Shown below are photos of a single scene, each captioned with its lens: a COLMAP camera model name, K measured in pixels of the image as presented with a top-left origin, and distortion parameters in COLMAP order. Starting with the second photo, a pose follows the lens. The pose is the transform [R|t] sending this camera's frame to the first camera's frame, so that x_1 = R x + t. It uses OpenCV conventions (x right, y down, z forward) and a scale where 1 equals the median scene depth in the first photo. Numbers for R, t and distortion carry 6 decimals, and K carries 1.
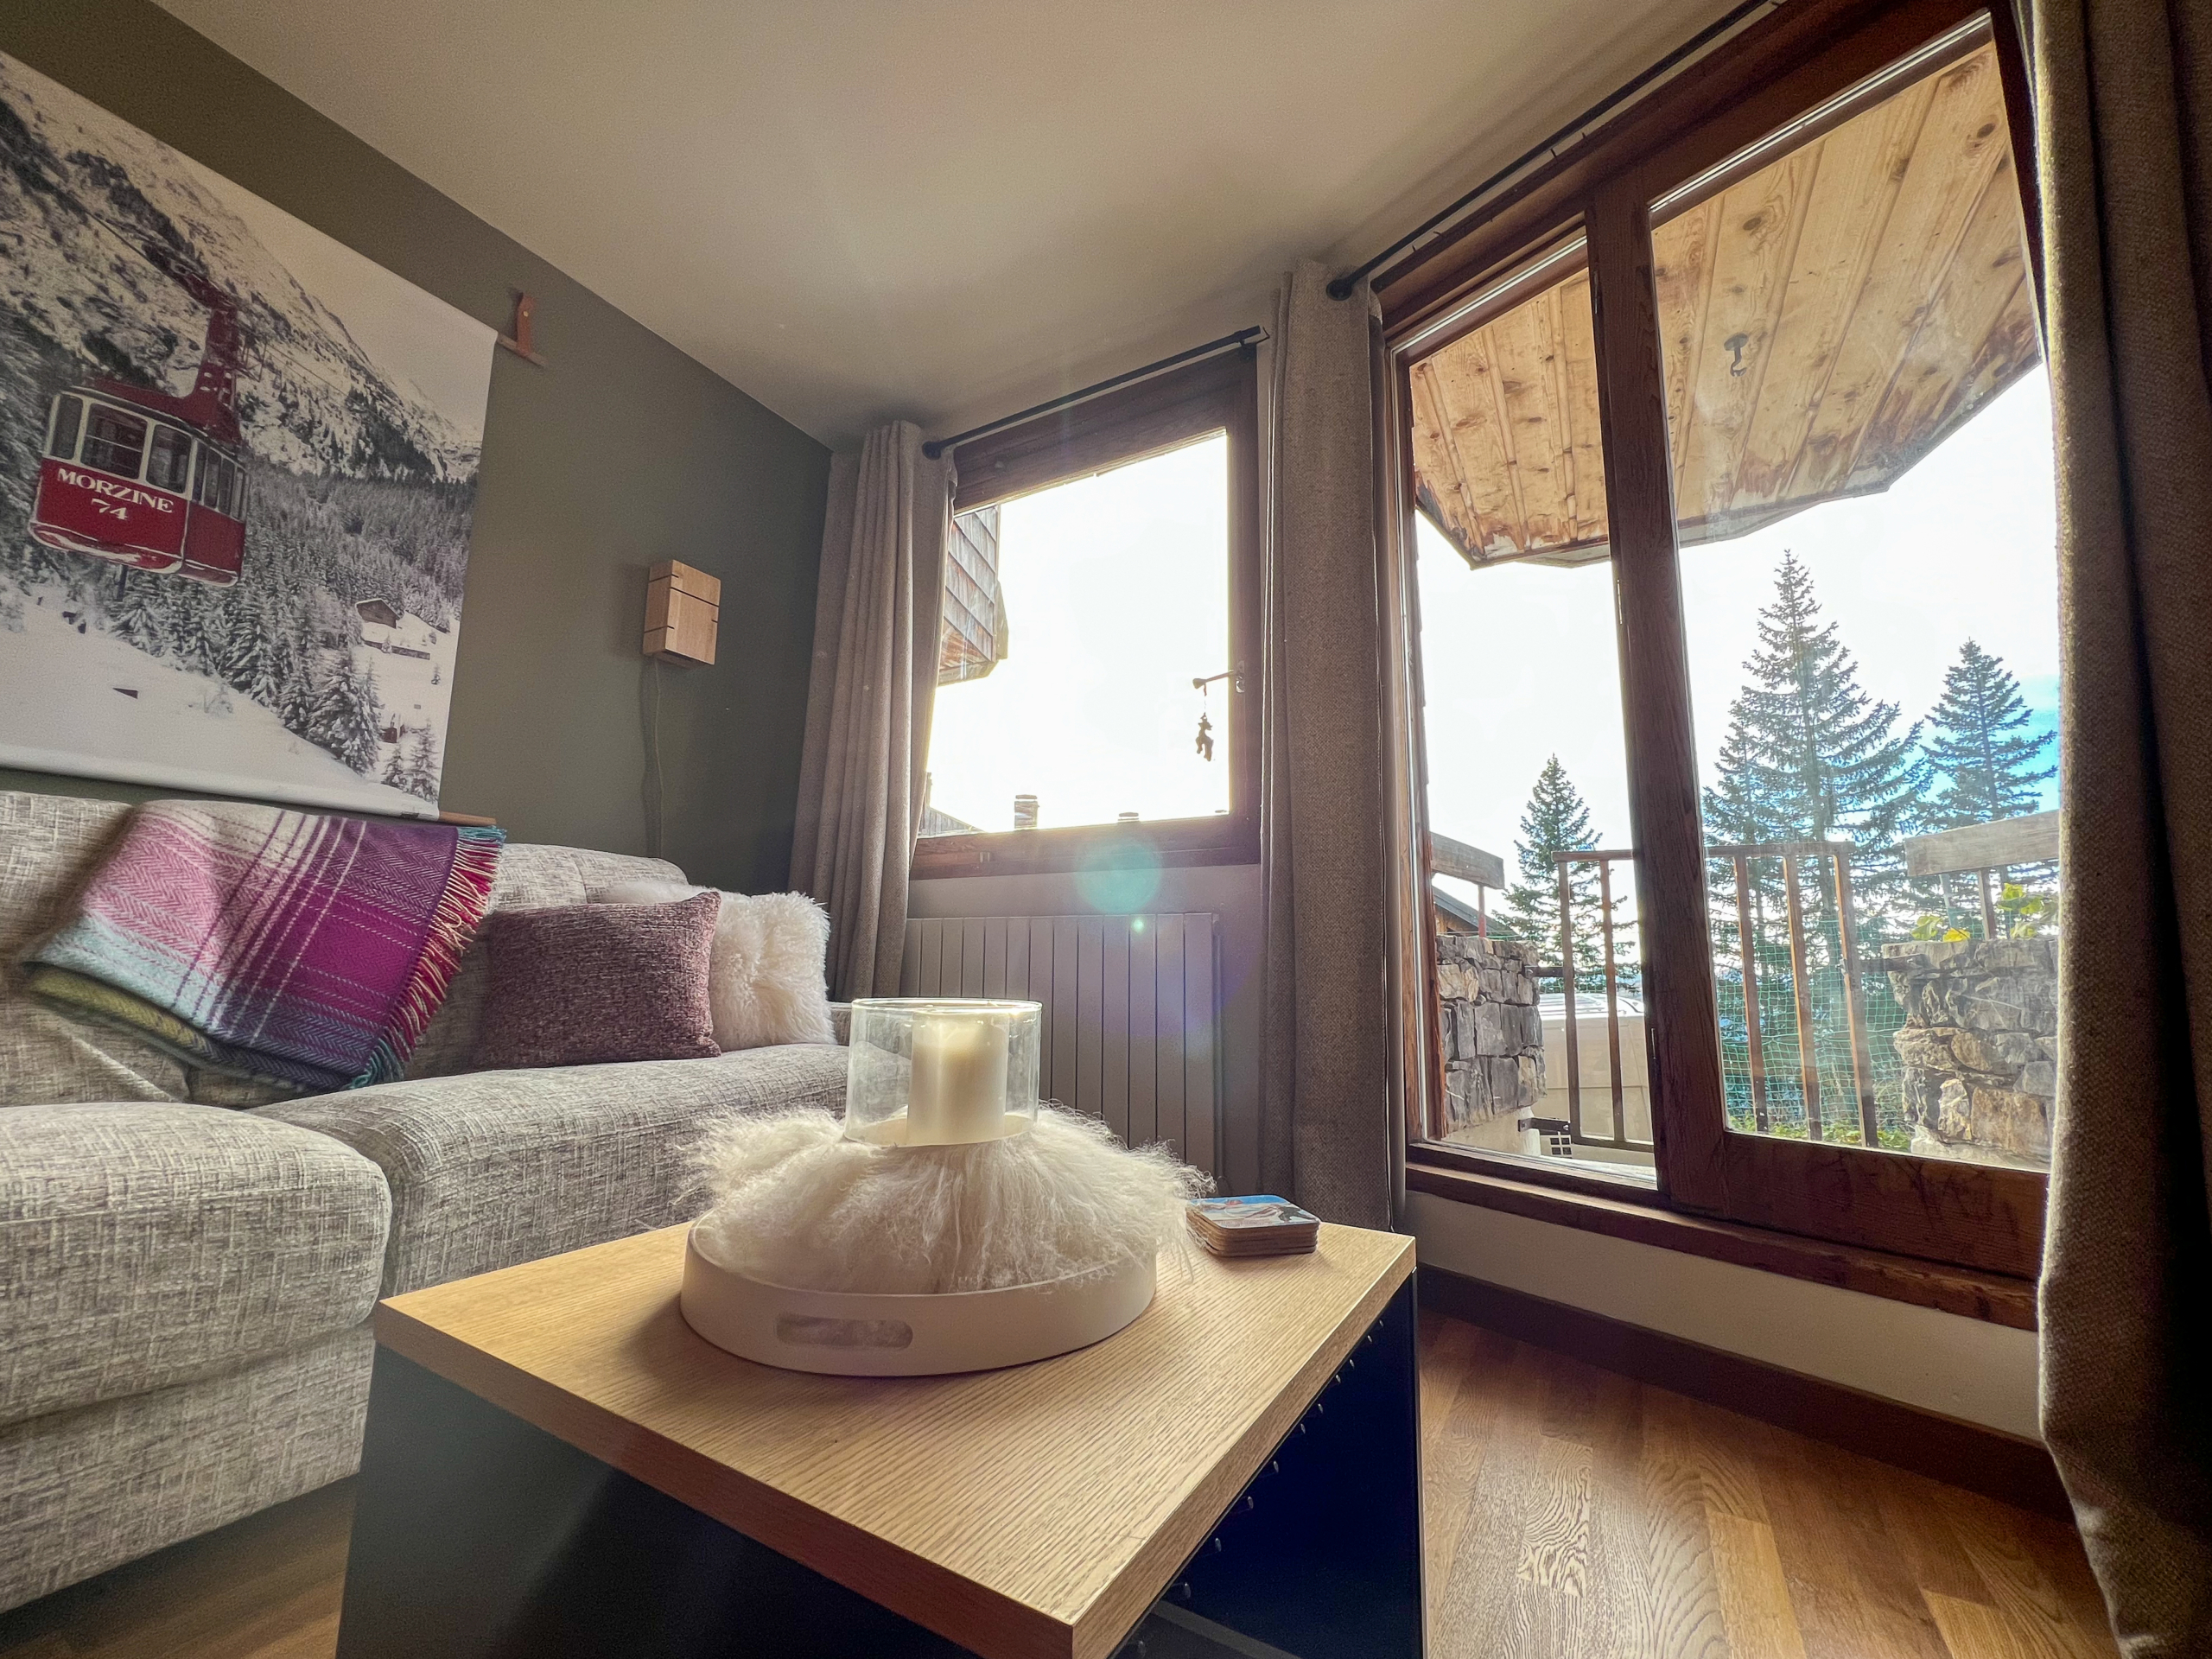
lens RADIAL K [[891.0, 0, 1104.9], [0, 891.0, 834.2], [0, 0, 1]] dist [0.001016, -0.000893]
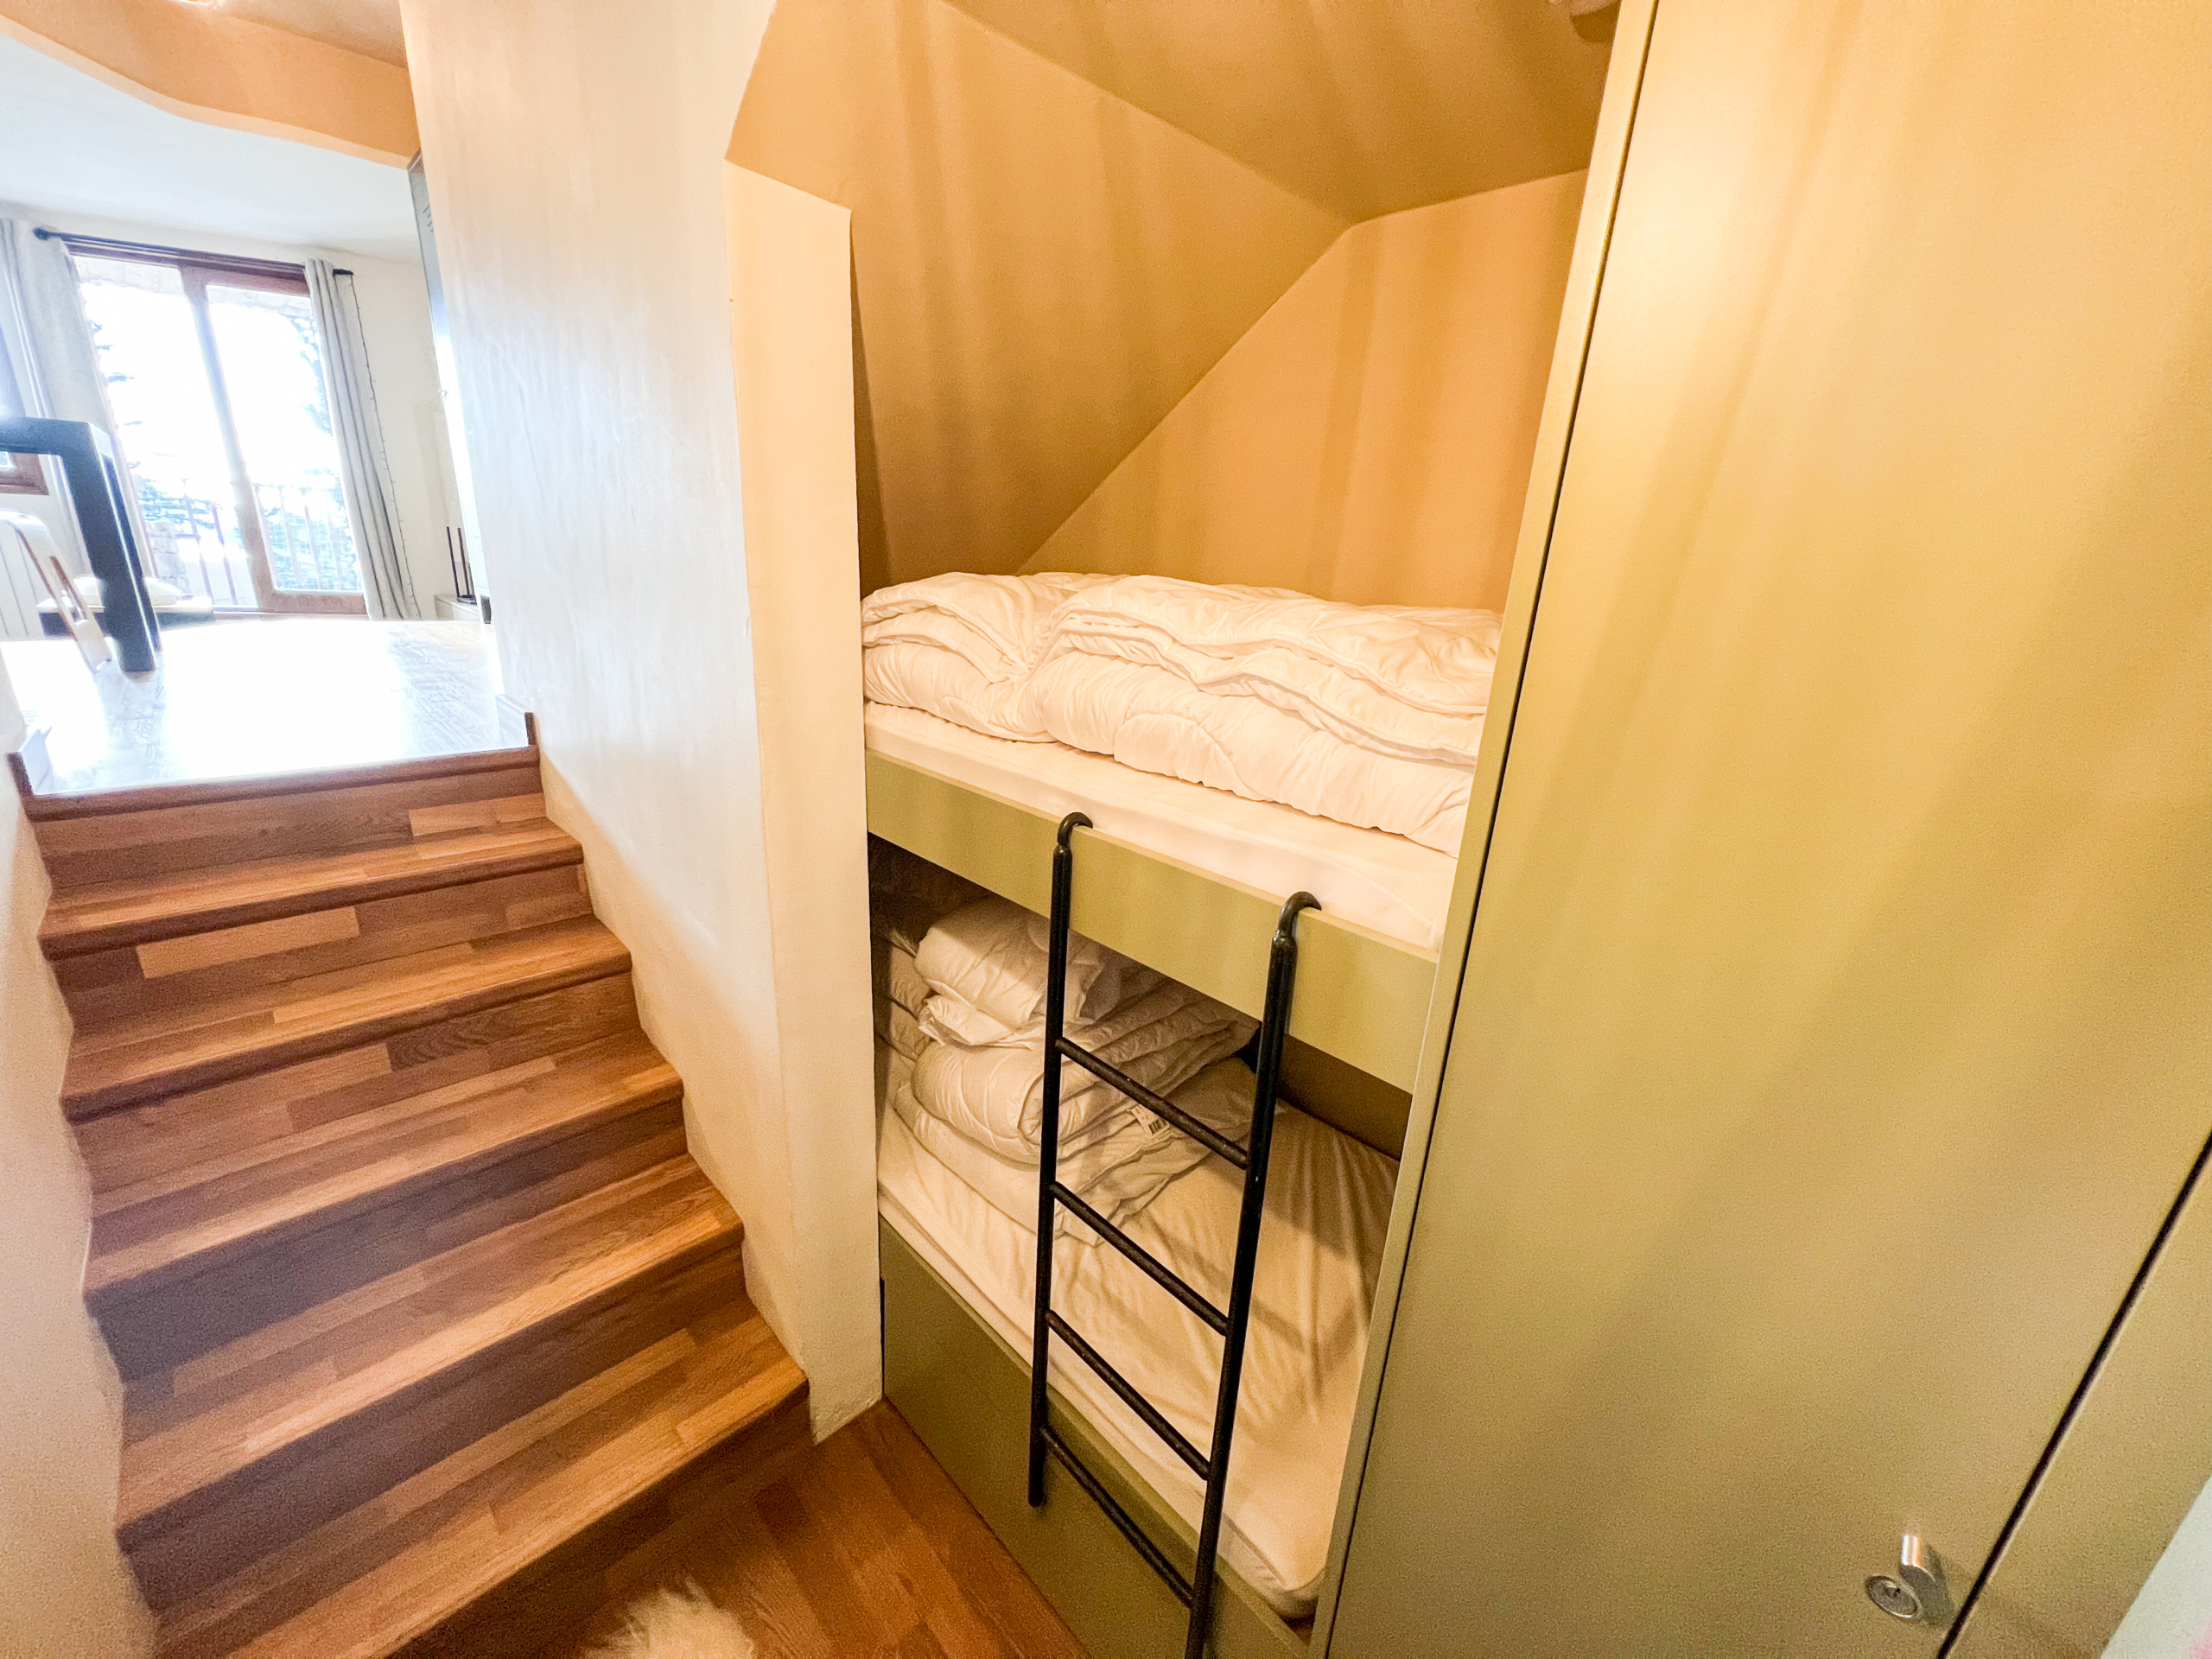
lens RADIAL K [[883.2, 0, 1106.0], [0, 883.2, 829.5], [0, 0, 1]] dist [0.000244, -0.000051]
pose [[0.269340, -0.296639, 0.916221, -1.899374], [-0.185753, 0.917513, 0.351662, -0.635709], [-0.944961, -0.264908, 0.192021, -3.005696]]
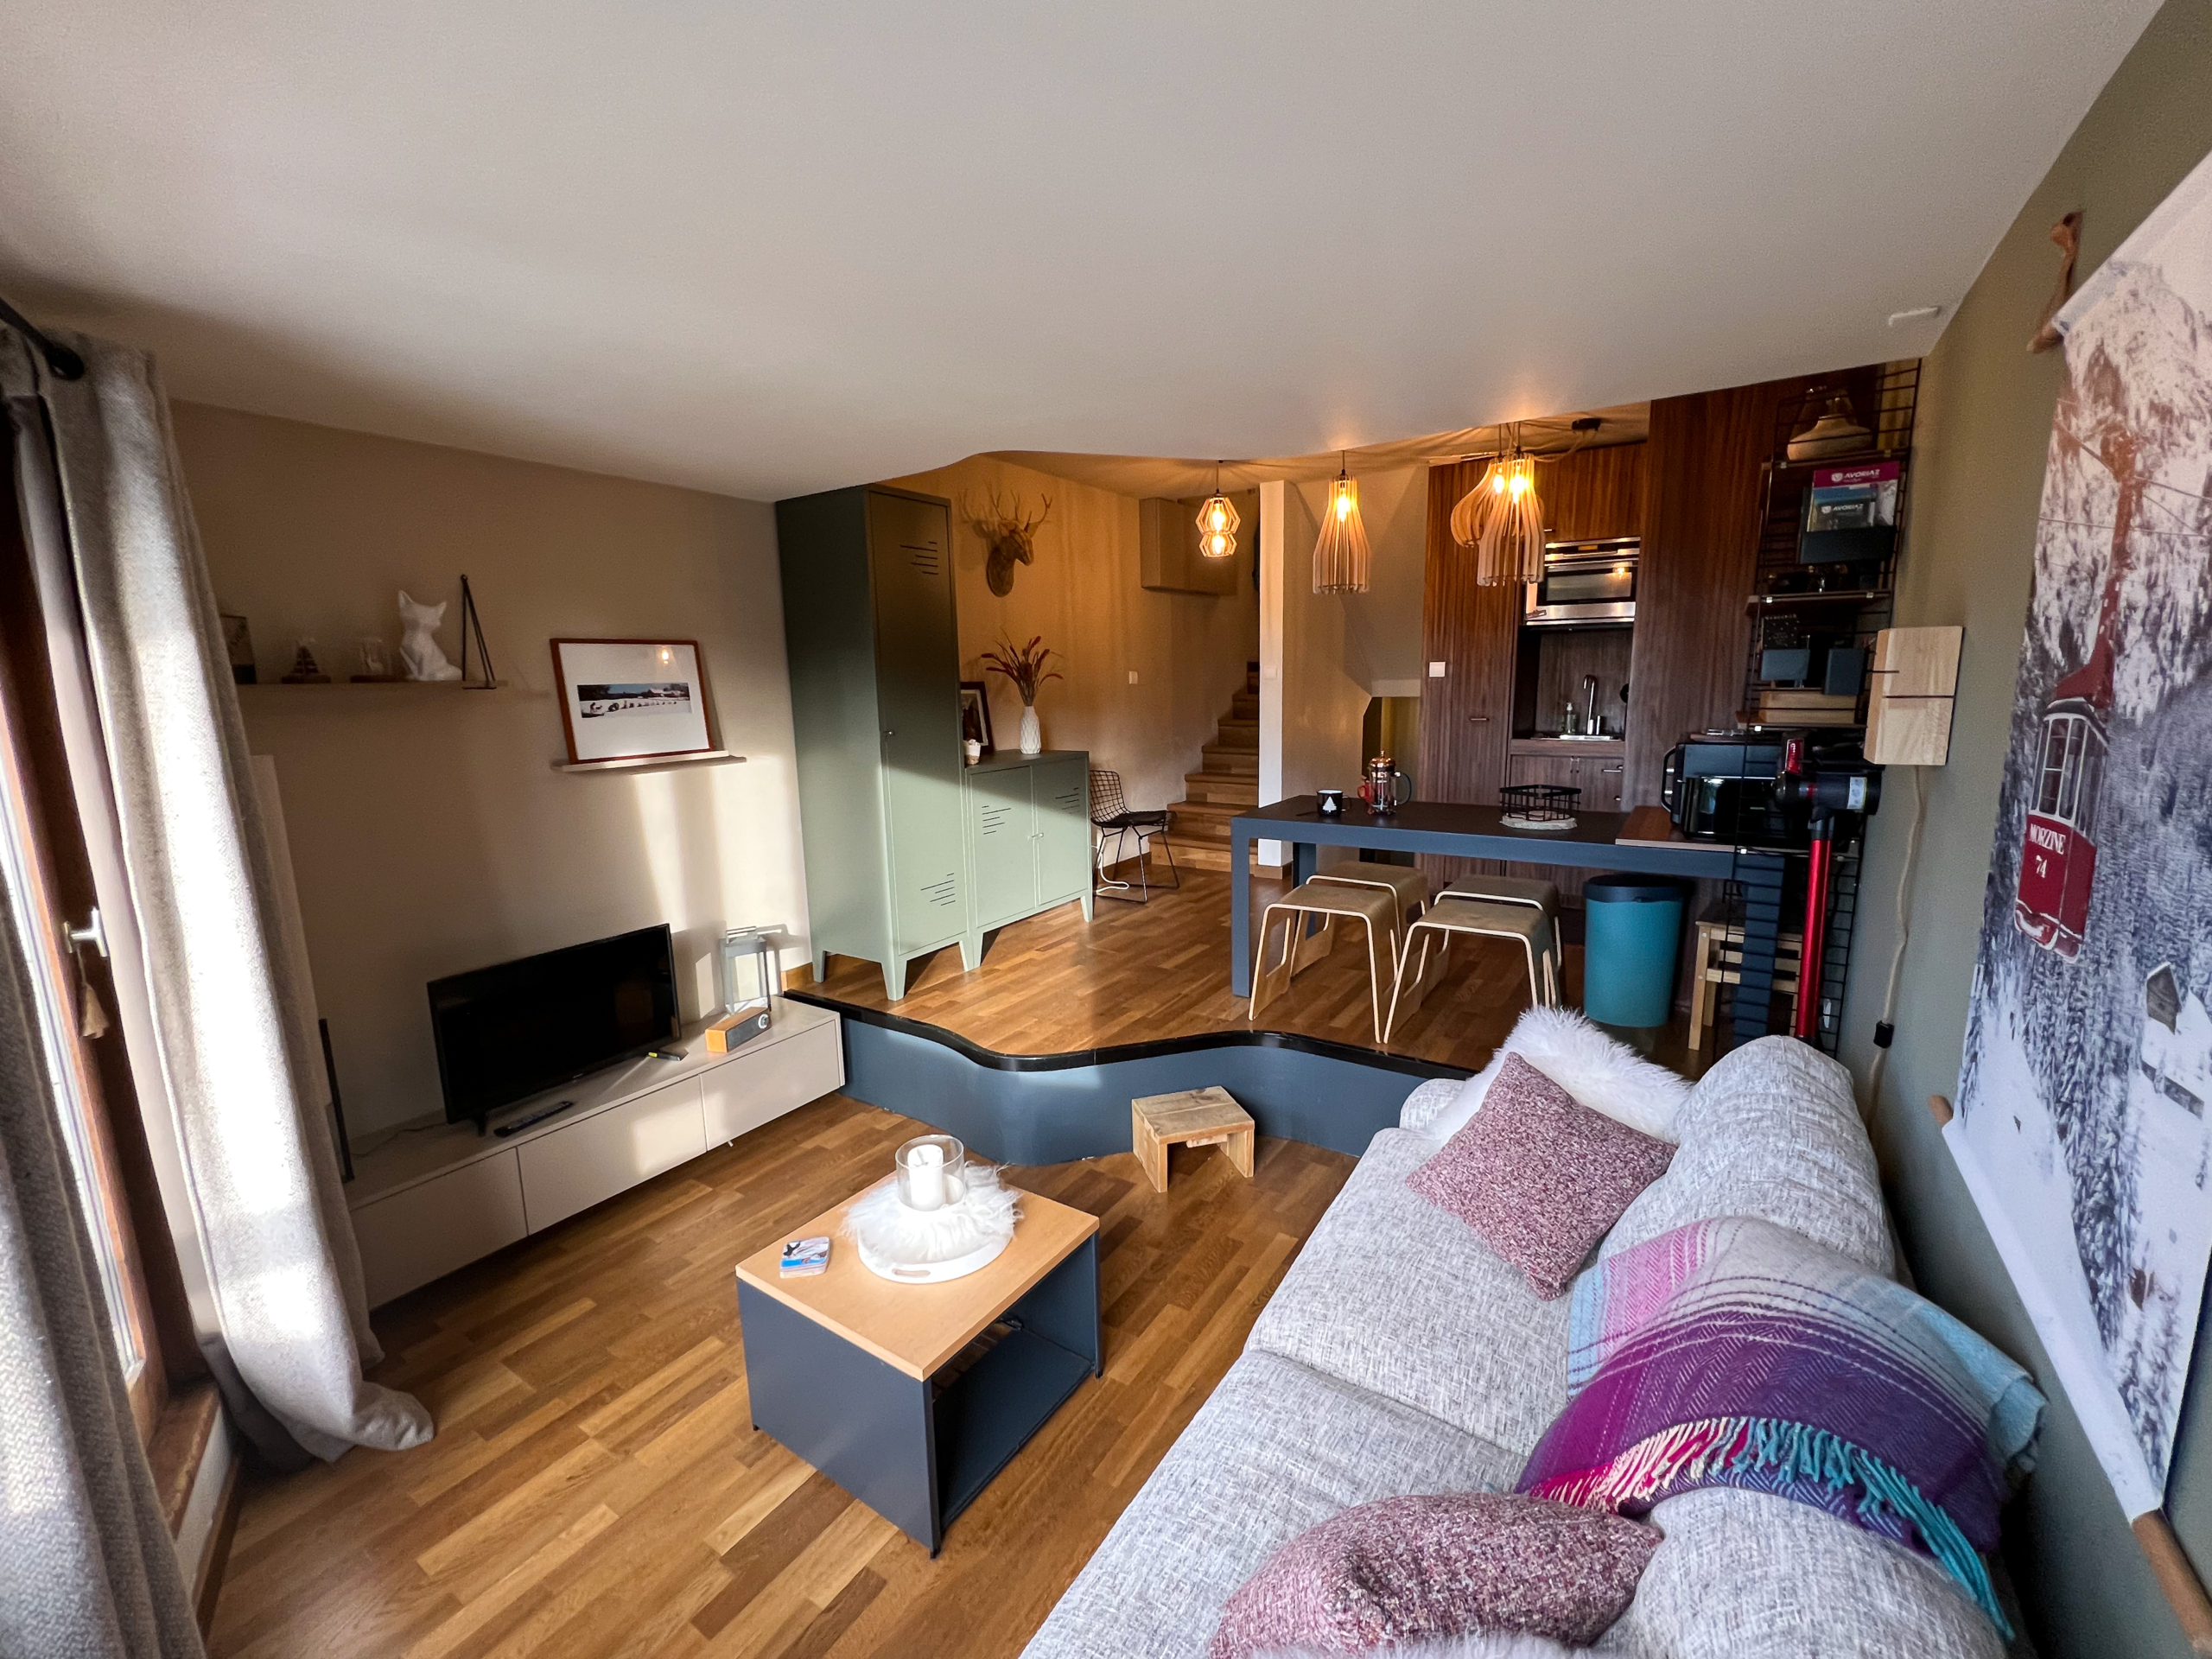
lens RADIAL K [[919.6, 0, 1106.0], [0, 919.6, 829.5], [0, 0, 1]] dist [0.000655, 0.000044]
pose [[-0.998150, -0.001750, 0.060782, -0.376546], [-0.000686, 0.999846, 0.017533, -0.366154], [-0.060803, 0.017459, -0.997997, 1.600532]]
